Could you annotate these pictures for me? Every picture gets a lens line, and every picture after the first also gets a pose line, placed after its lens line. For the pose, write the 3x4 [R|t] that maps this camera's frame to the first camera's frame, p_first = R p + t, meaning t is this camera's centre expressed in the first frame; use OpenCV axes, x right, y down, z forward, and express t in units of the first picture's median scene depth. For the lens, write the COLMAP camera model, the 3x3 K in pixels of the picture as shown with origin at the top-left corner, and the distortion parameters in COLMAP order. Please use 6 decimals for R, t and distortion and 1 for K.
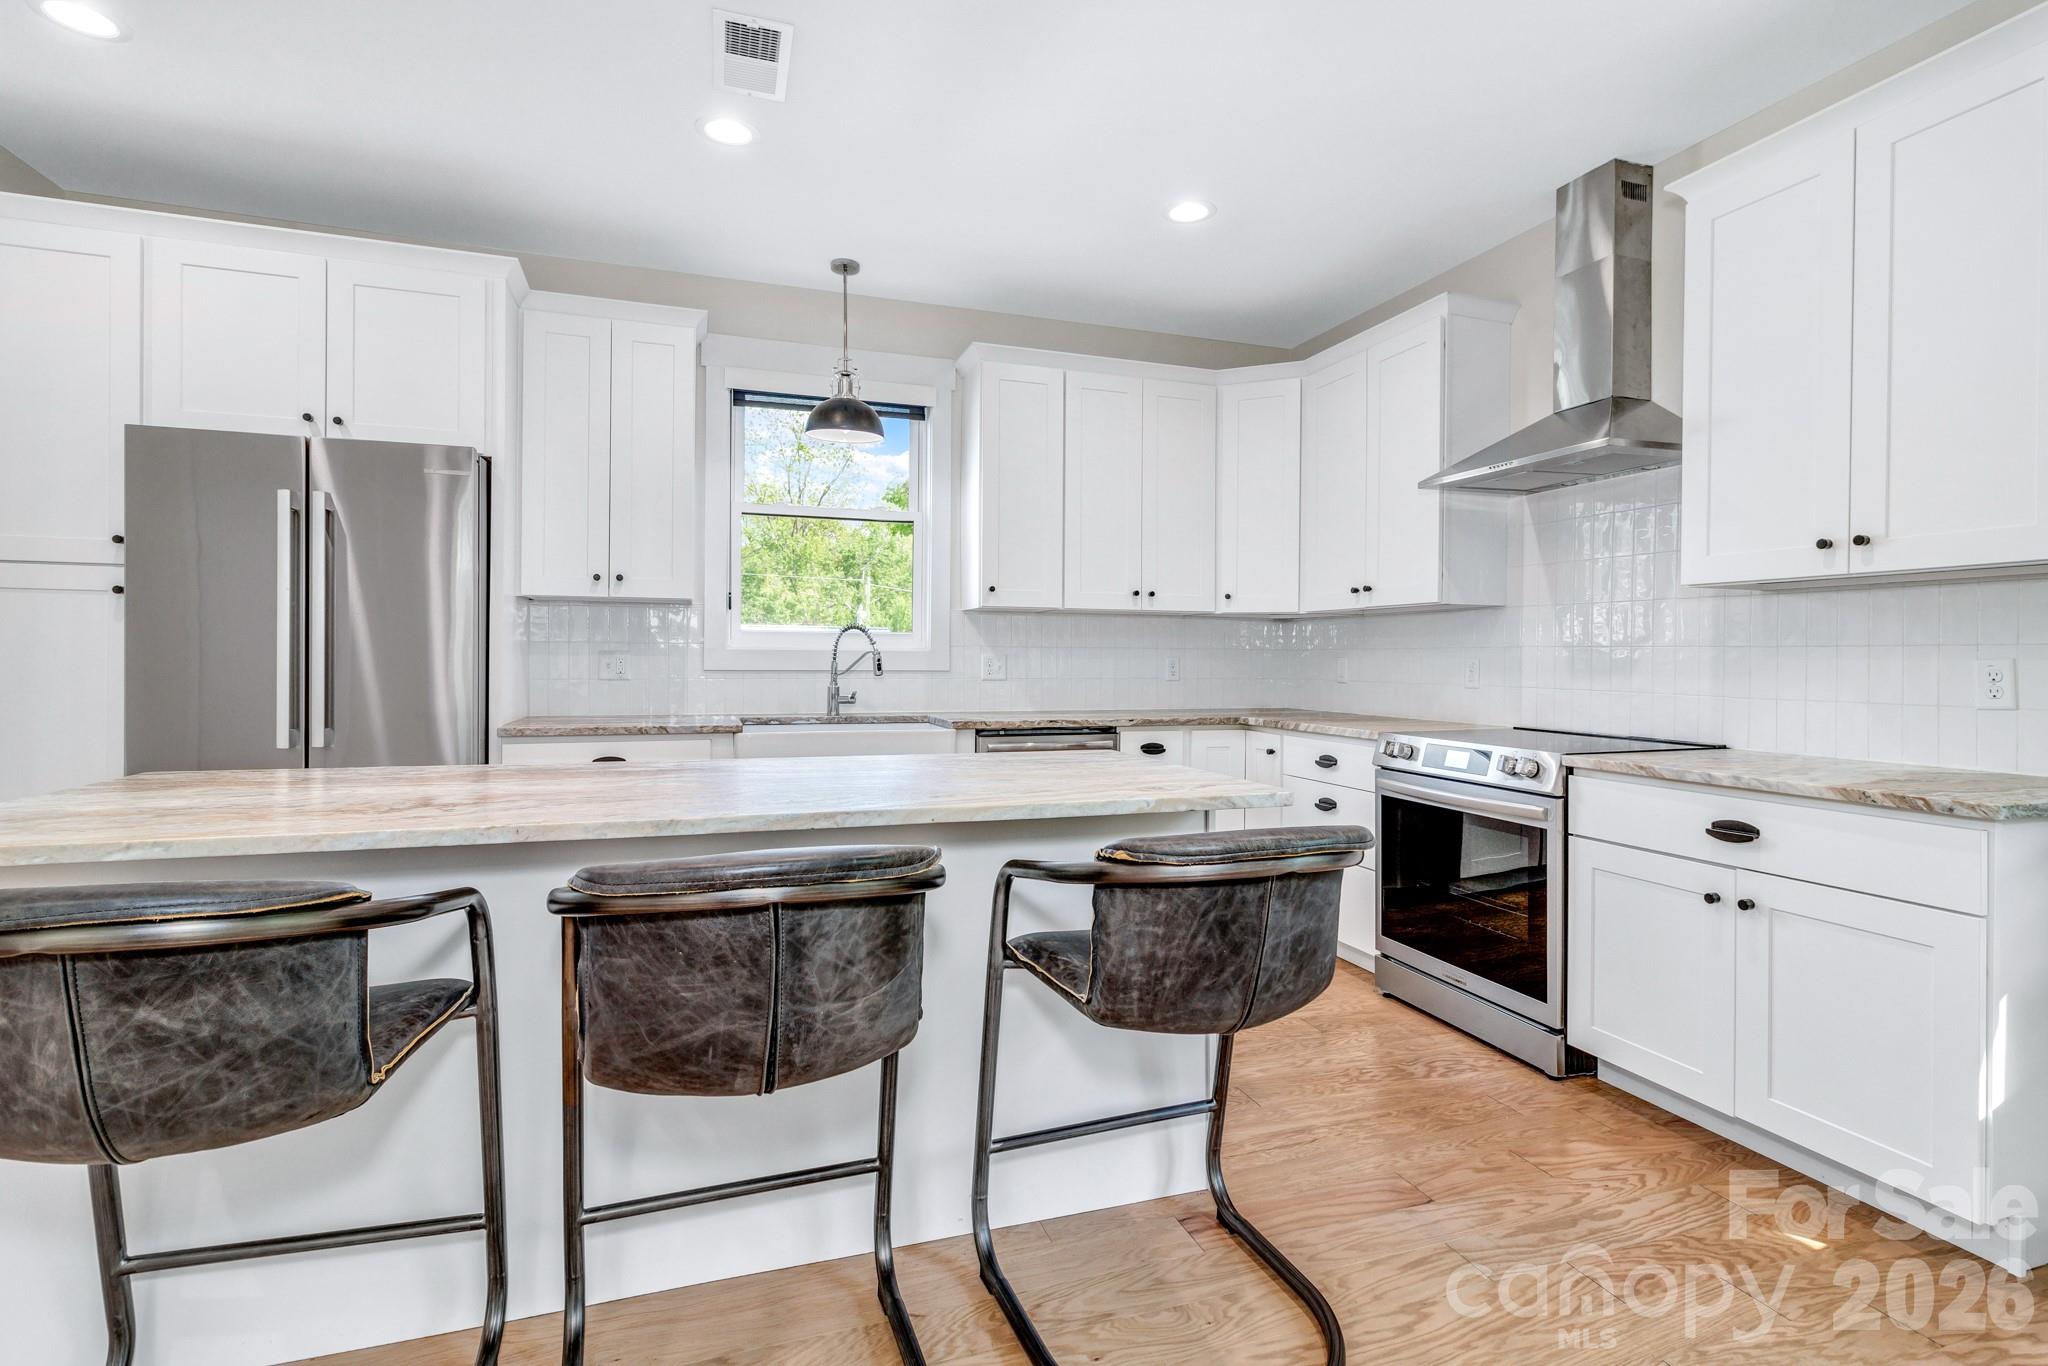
lens RADIAL K [[973.1, 0, 1029.7], [0, 973.1, 659.2], [0, 0, 1]] dist [0.004361, 0.001590]
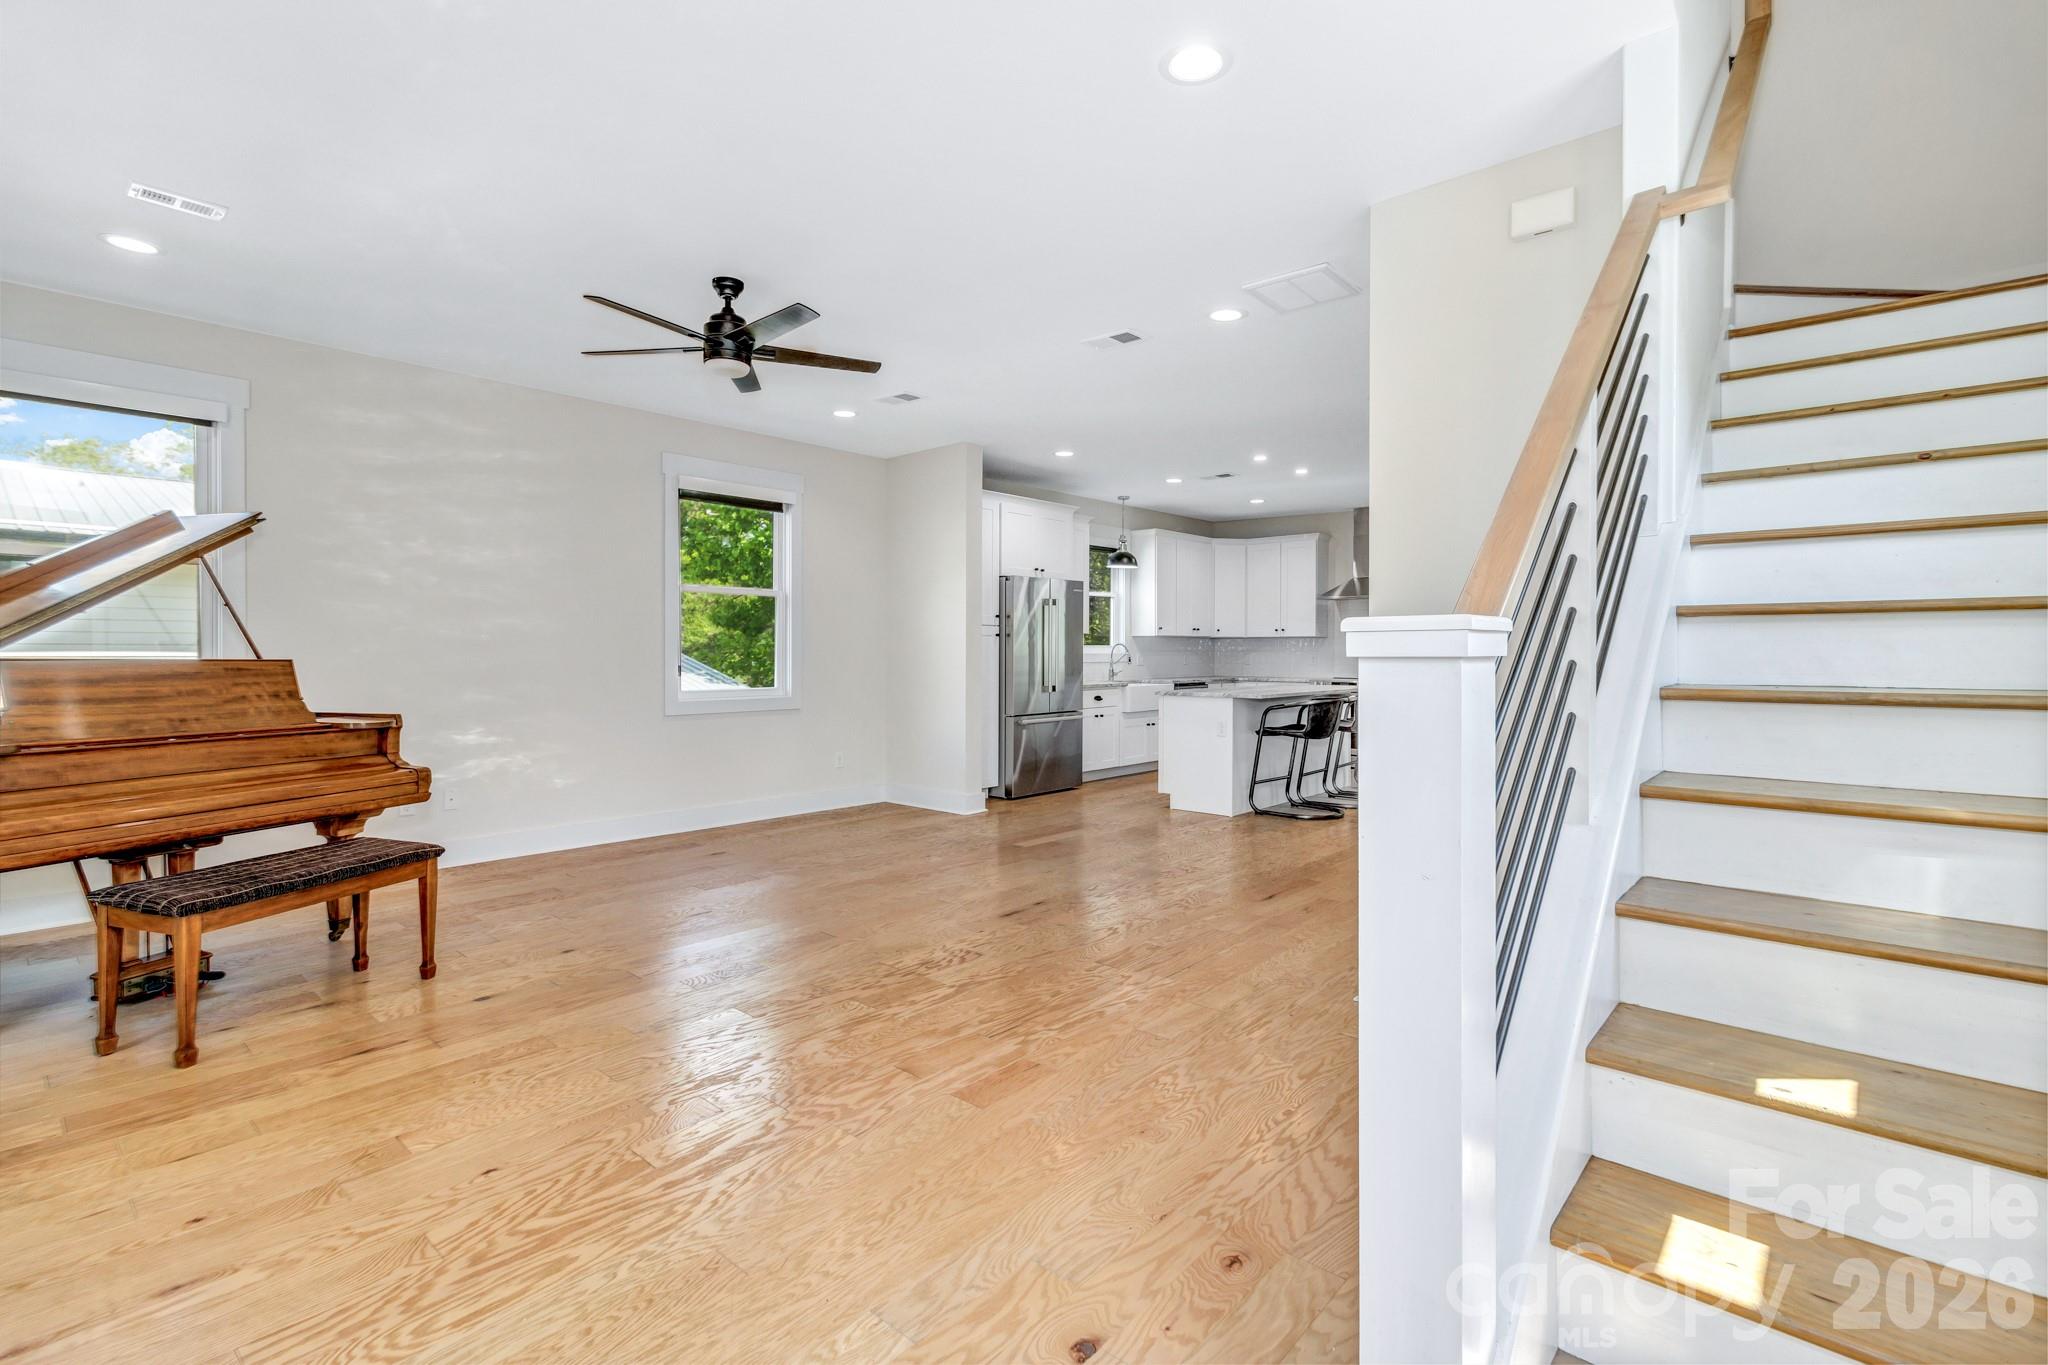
lens RADIAL K [[943.5, 0, 1030.1], [0, 943.5, 658.5], [0, 0, 1]] dist [0.002166, 0.000241]
pose [[0.866552, -0.010598, 0.498974, -1.716724], [0.006001, 0.999924, 0.010815, -0.028248], [-0.499050, -0.006377, 0.866550, -1.029616]]
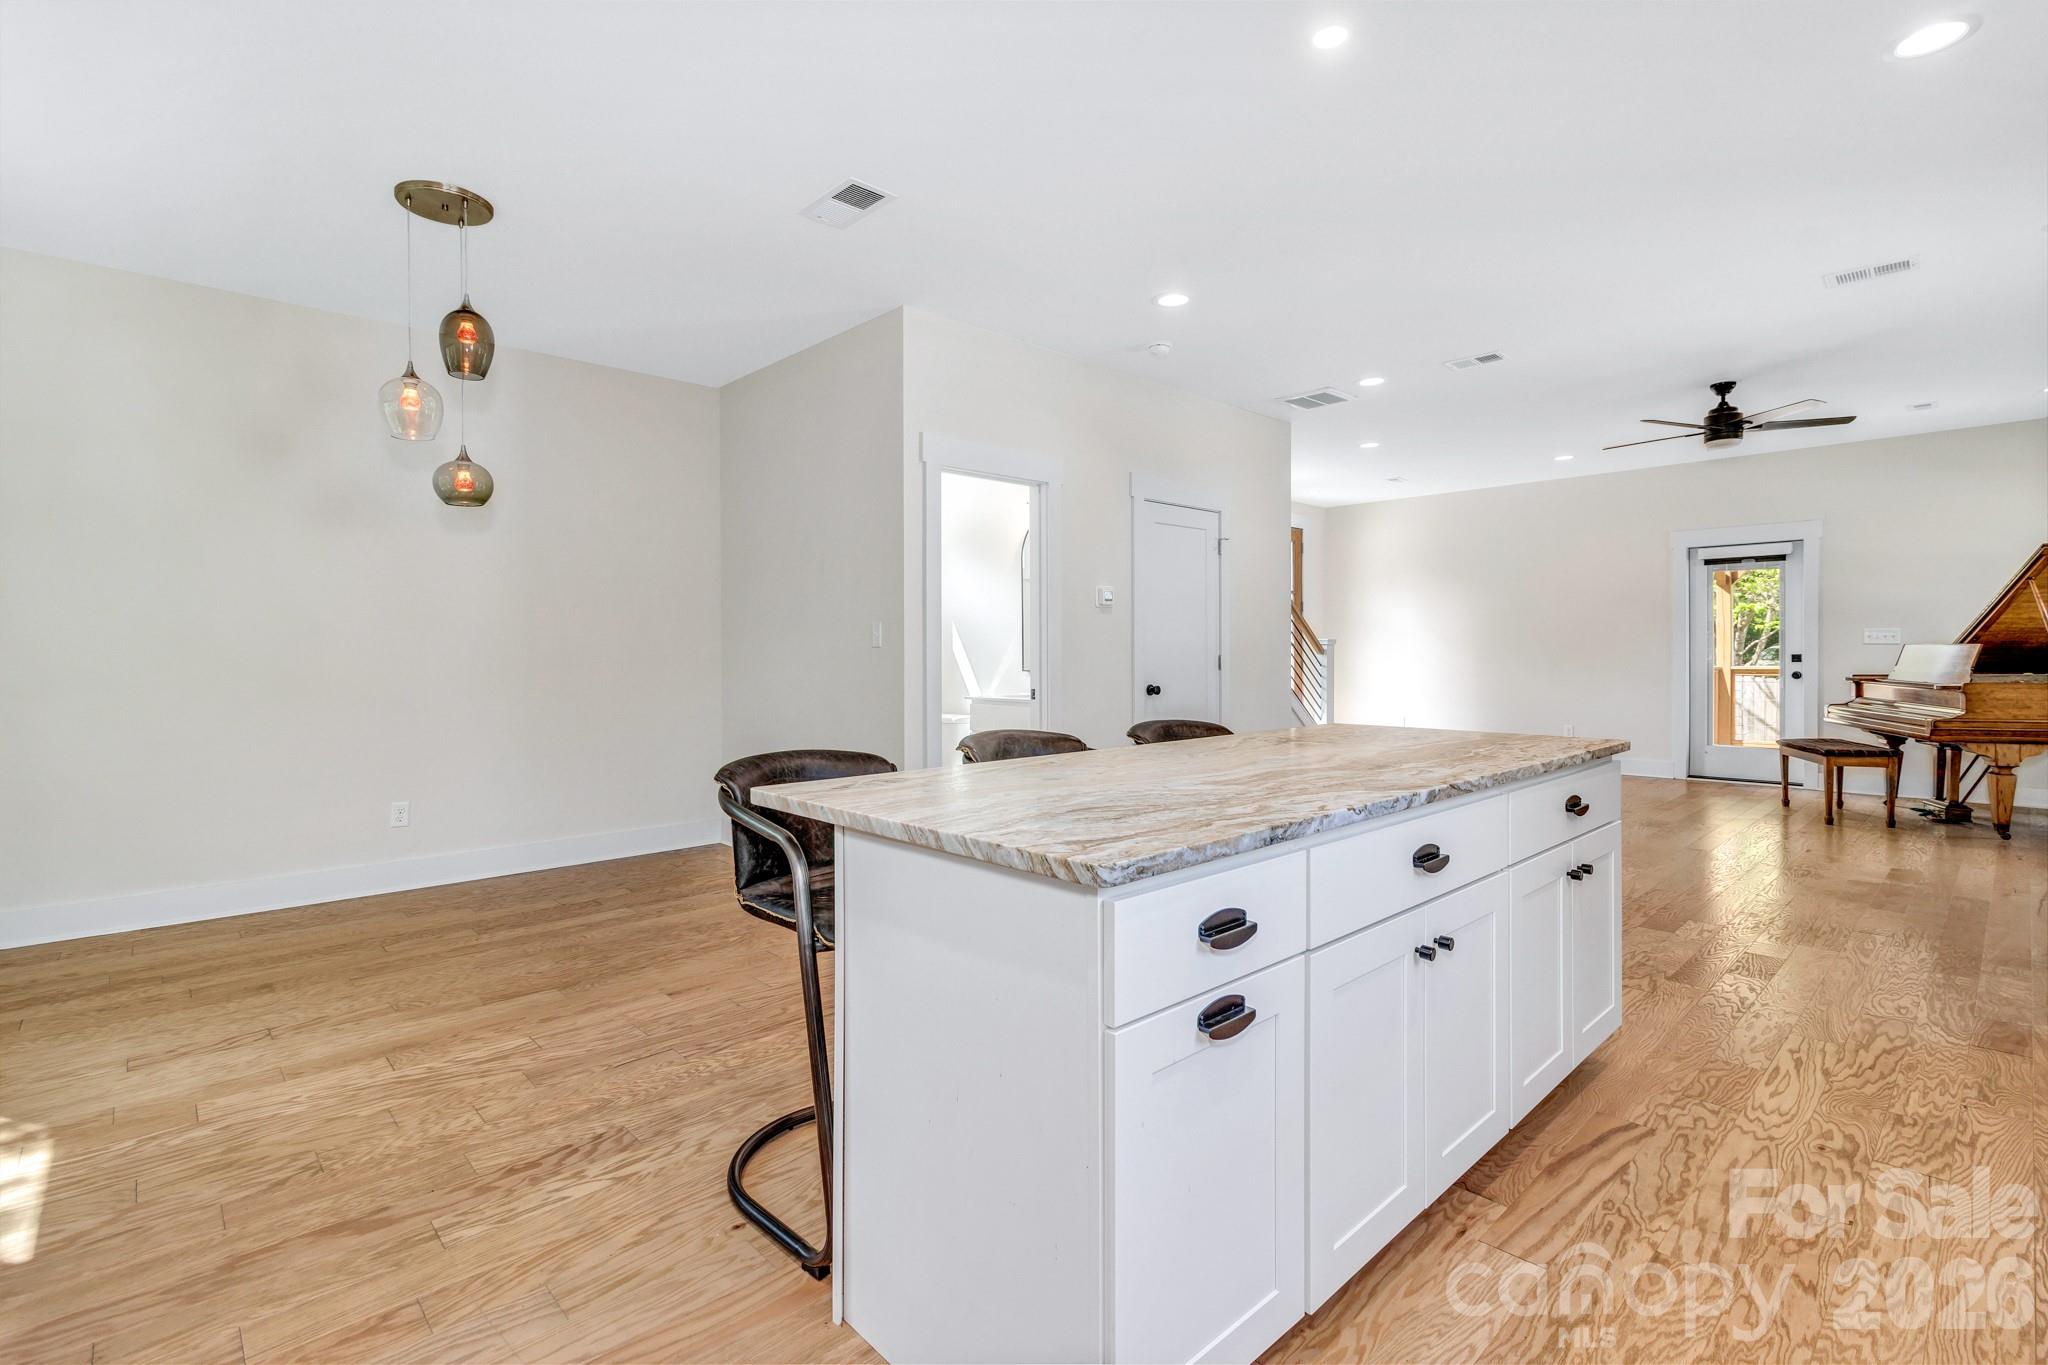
lens RADIAL K [[943.5, 0, 1030.1], [0, 943.5, 658.5], [0, 0, 1]] dist [0.002166, 0.000241]
pose [[-0.909979, -0.001566, -0.414652, 0.211319], [-0.003830, 0.999982, 0.004629, 0.000873], [0.414637, 0.005801, -0.909968, 1.020643]]
